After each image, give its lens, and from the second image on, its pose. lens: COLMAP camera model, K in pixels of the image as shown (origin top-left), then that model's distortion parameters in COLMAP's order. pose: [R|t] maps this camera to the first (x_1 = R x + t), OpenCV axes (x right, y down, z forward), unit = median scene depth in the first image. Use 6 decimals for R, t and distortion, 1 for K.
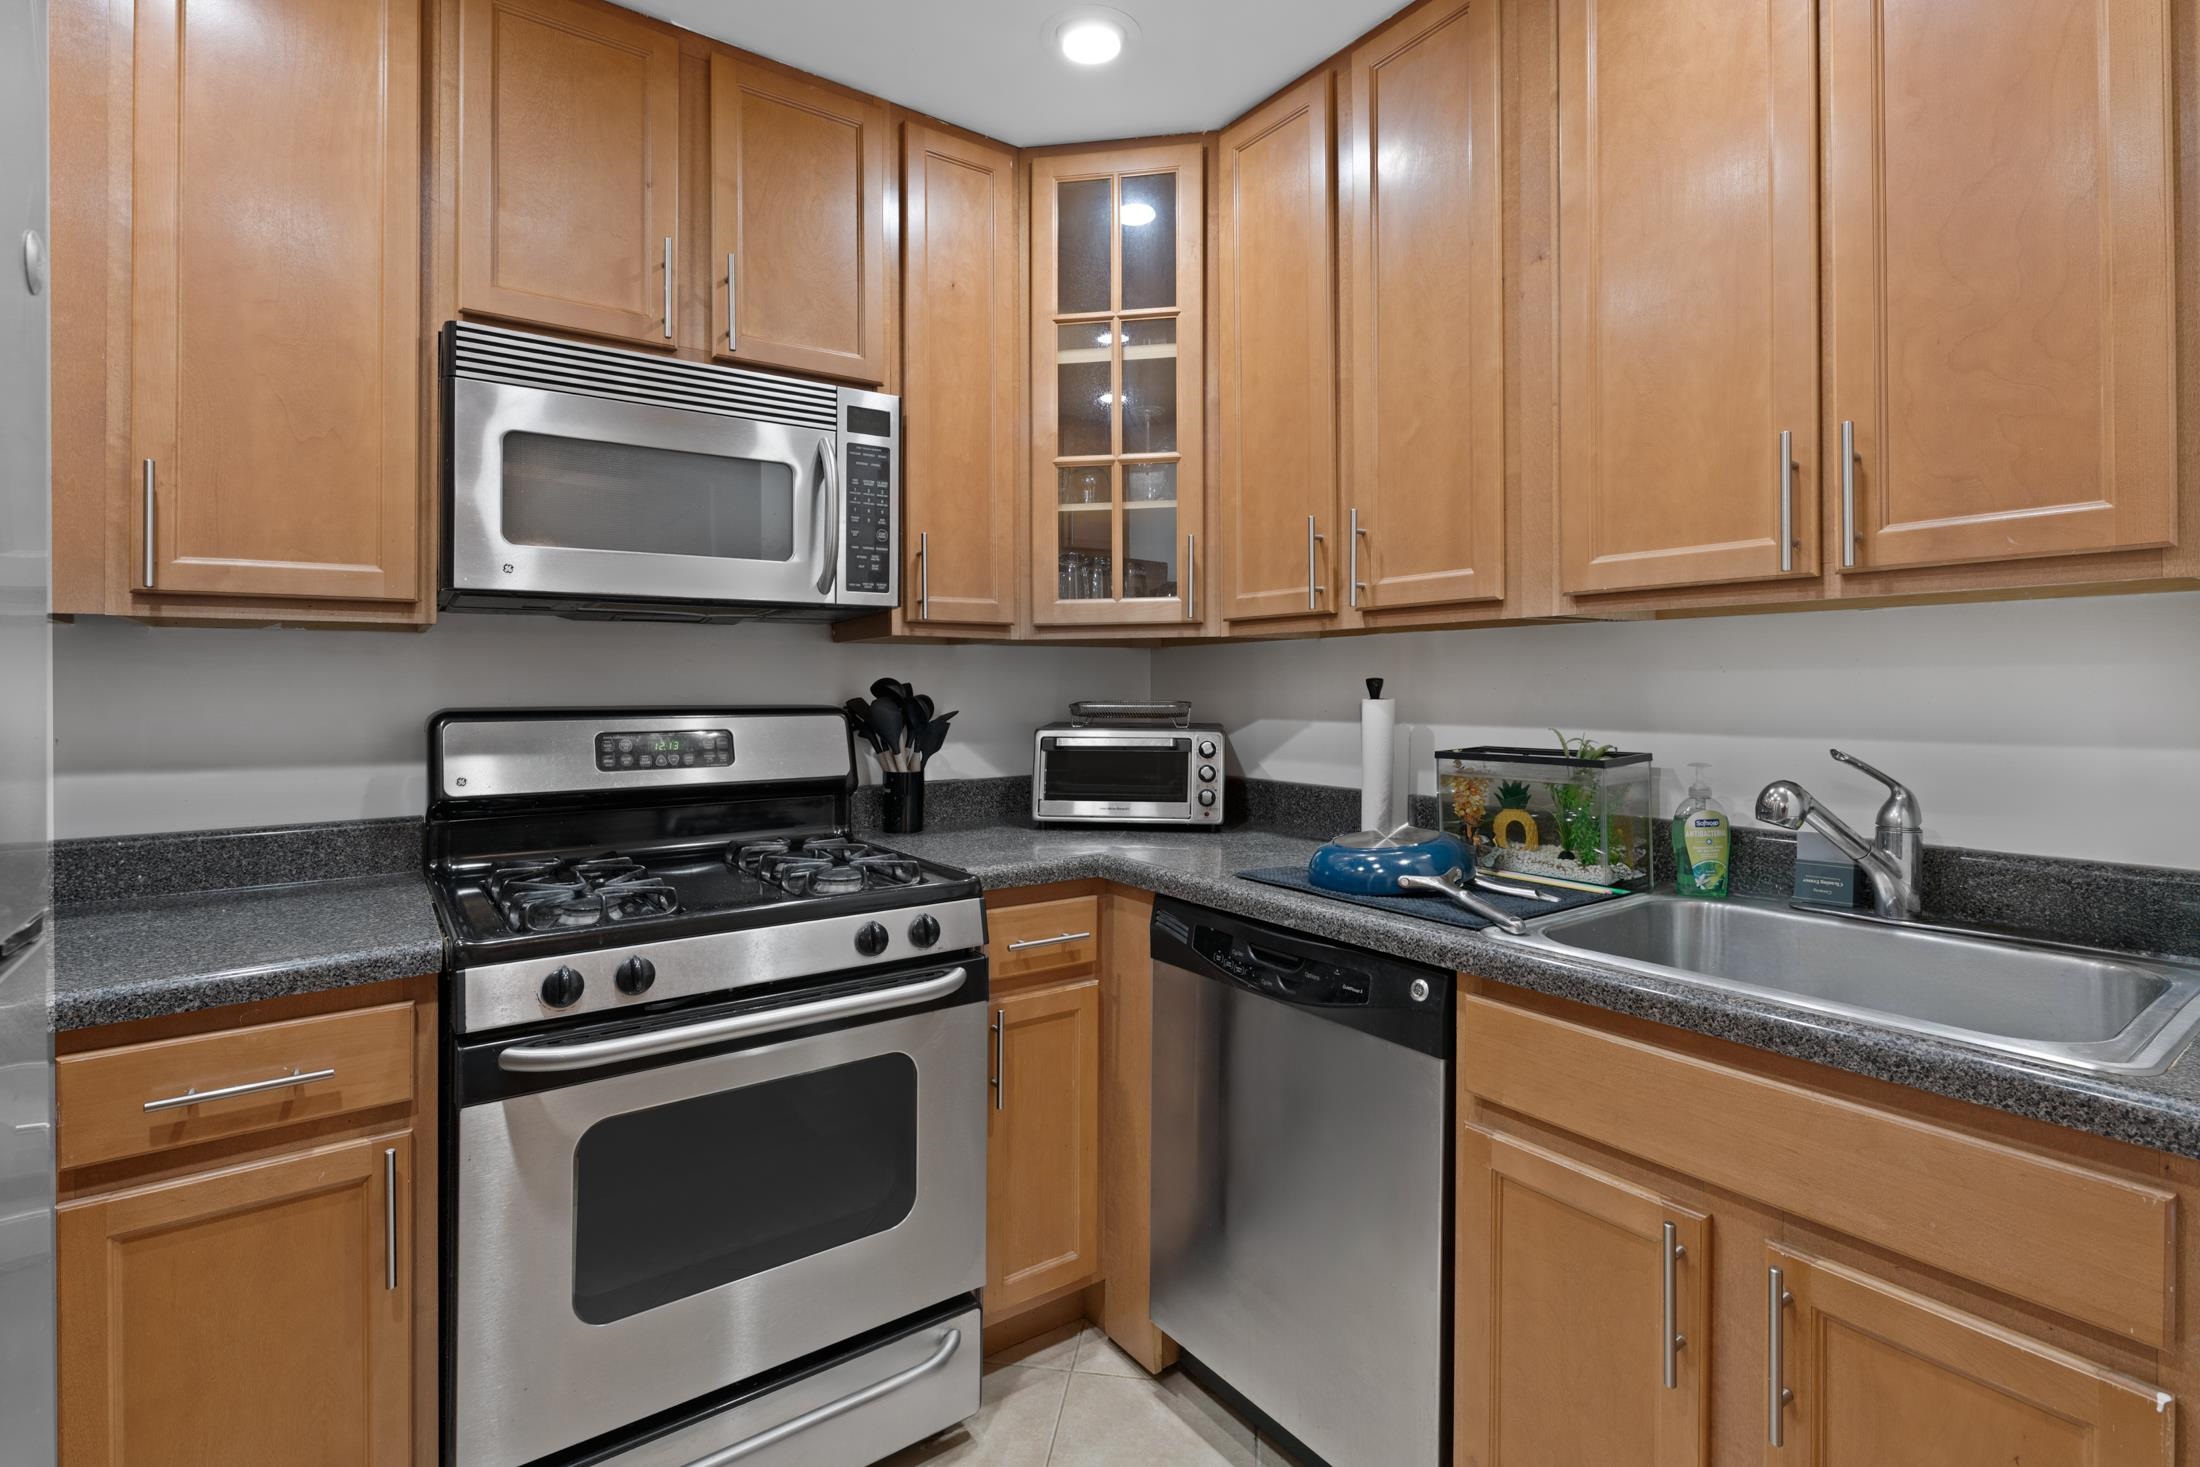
lens RADIAL K [[1007.8, 0, 1077.6], [0, 1007.8, 700.8], [0, 0, 1]] dist [-0.006453, -0.001519]
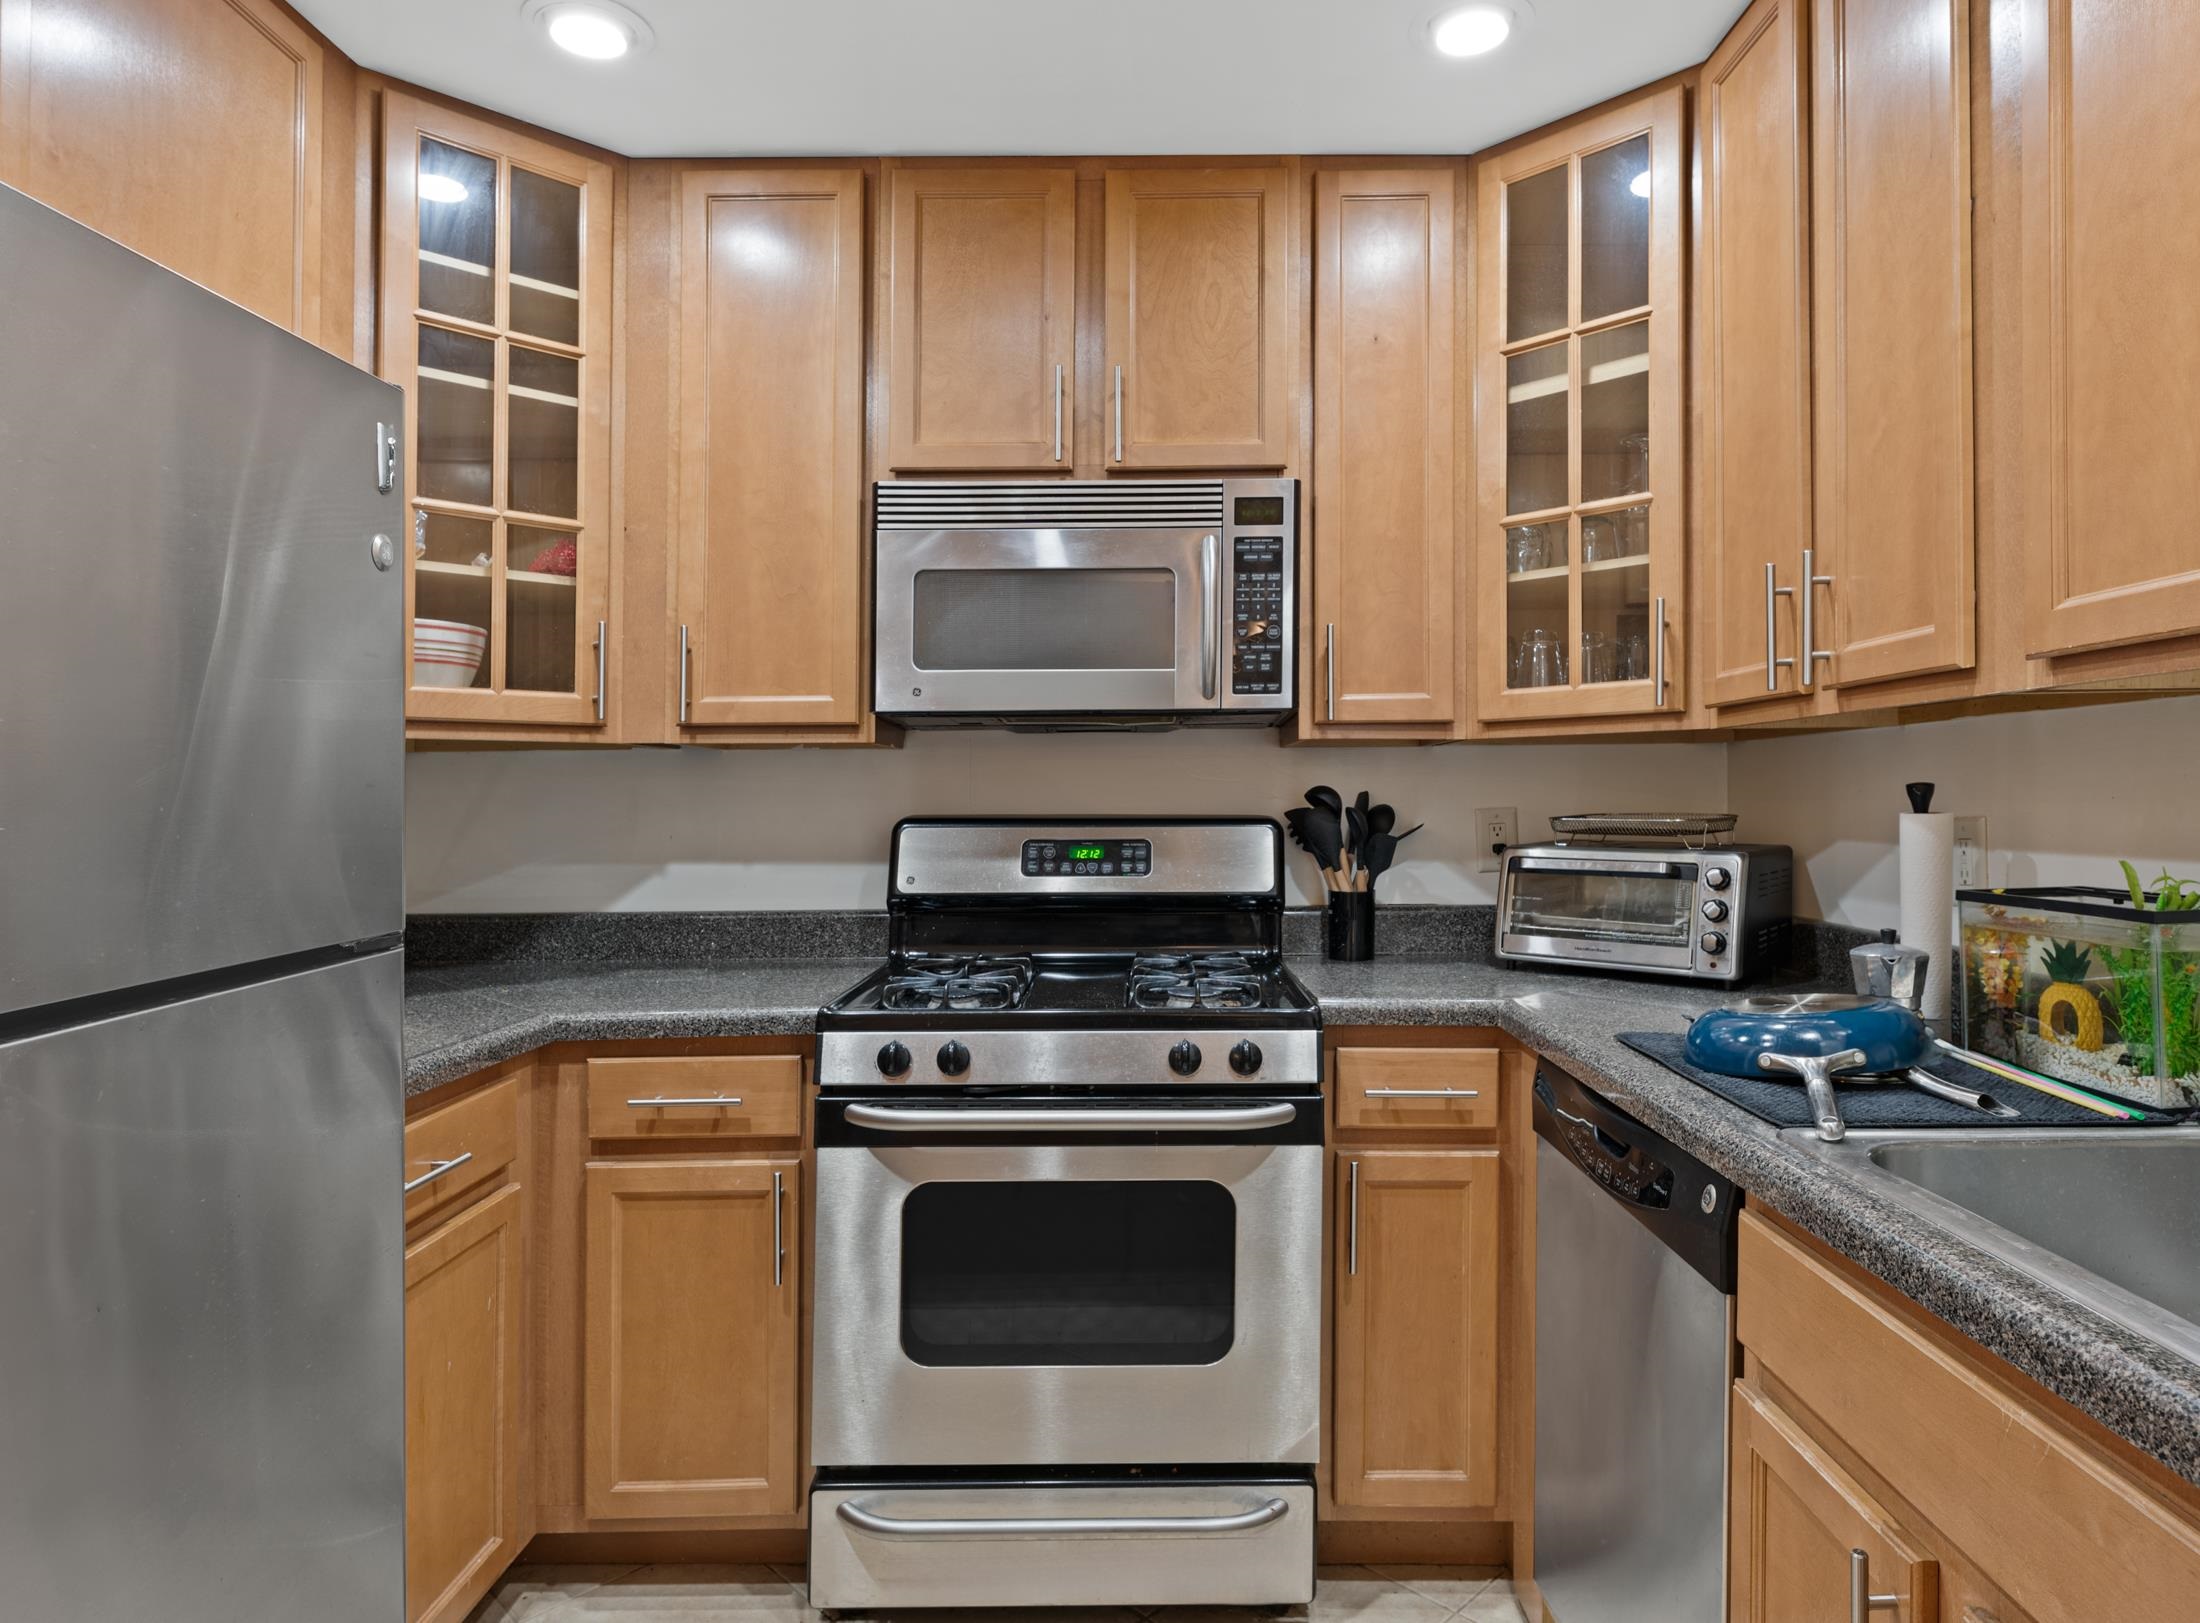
lens RADIAL K [[1224.3, 0, 1105.3], [0, 1224.3, 799.6], [0, 0, 1]] dist [-0.008500, -0.000916]
pose [[0.821943, 0.000526, -0.569570, 0.355118], [-0.006106, 0.999950, -0.007888, -0.000927], [0.569538, 0.009961, 0.821905, -0.008922]]
